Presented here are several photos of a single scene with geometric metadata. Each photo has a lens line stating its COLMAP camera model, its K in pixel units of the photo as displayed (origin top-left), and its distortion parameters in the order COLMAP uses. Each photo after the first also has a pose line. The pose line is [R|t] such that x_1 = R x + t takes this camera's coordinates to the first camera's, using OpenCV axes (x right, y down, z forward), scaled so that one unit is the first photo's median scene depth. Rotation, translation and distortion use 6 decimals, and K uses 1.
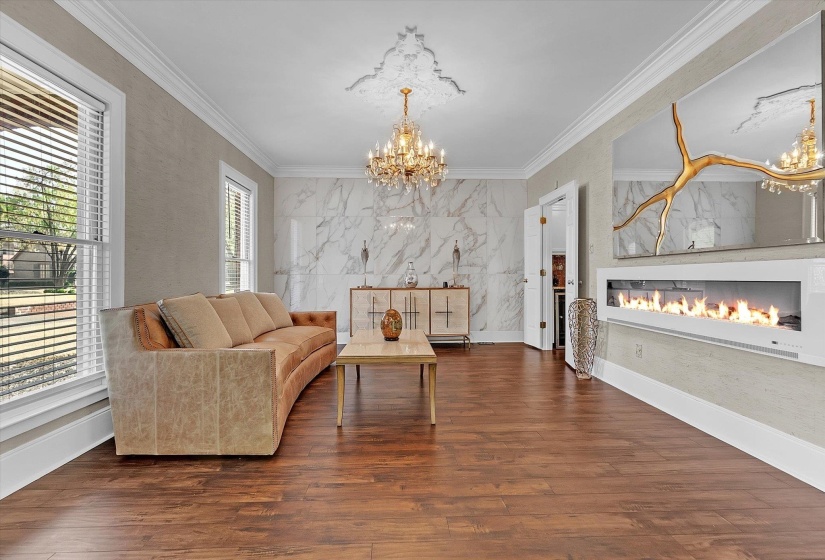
lens RADIAL K [[364.4, 0, 405.5], [0, 364.4, 276.7], [0, 0, 1]] dist [0.000500, -0.000660]
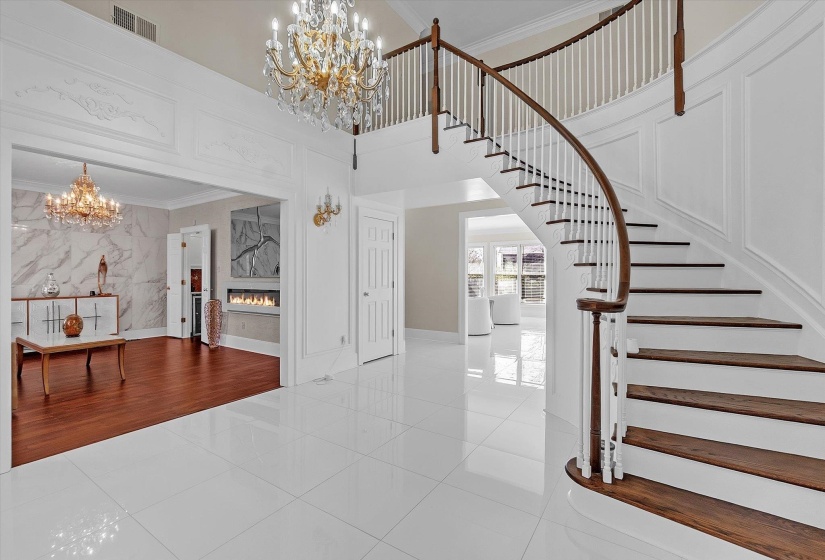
lens RADIAL K [[364.4, 0, 405.2], [0, 364.4, 276.6], [0, 0, 1]] dist [0.000500, -0.000660]
pose [[0.586057, 0.002462, 0.810266, -0.254767], [-0.000969, 0.999997, -0.002337, -0.030591], [-0.810269, 0.000585, 0.586058, -0.500611]]
